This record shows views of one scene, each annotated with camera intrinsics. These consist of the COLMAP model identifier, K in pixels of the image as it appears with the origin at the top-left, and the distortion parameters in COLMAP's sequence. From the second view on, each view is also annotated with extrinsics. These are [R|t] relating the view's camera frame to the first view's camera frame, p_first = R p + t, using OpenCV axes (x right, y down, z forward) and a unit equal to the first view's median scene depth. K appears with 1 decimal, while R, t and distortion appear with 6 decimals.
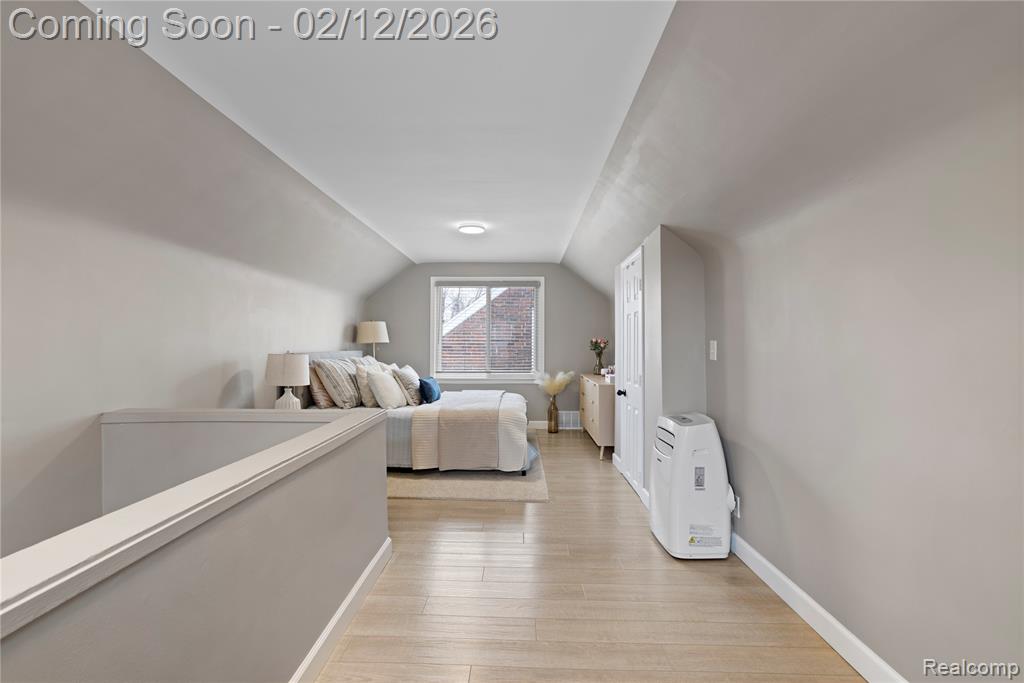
lens RADIAL K [[448.2, 0, 510.7], [0, 448.2, 344.5], [0, 0, 1]] dist [-0.005145, 0.000606]
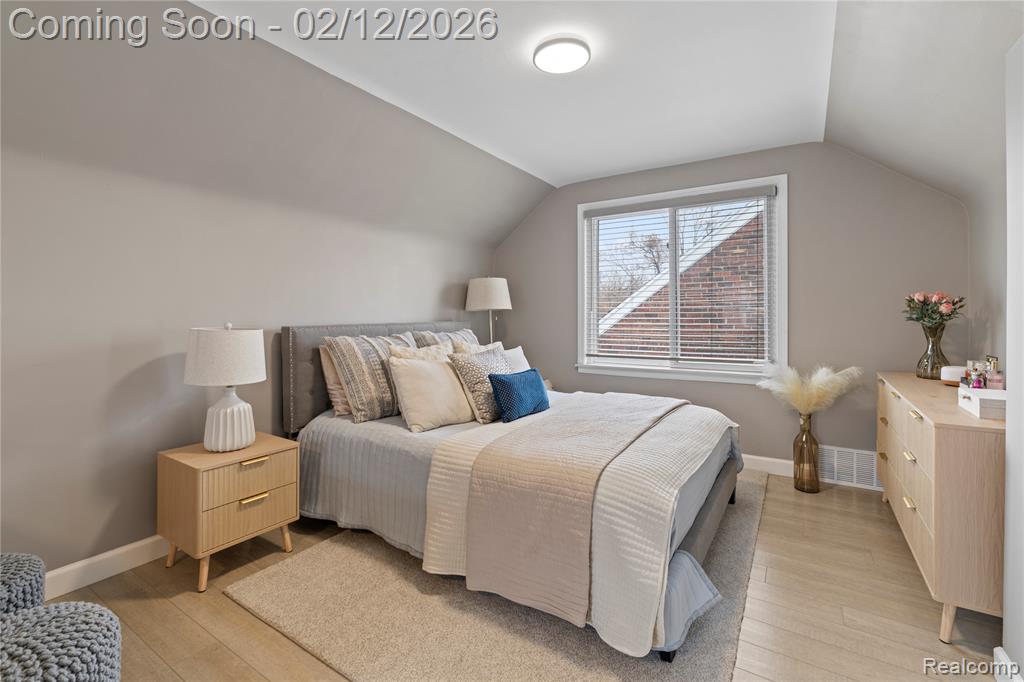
lens RADIAL K [[448.2, 0, 512.5], [0, 448.2, 320.1], [0, 0, 1]] dist [-0.005145, 0.000606]
pose [[0.850686, -0.000268, -0.525674, 0.081083], [0.007946, 0.999892, 0.012349, 0.003900], [0.525614, -0.014682, 0.850596, 0.436843]]
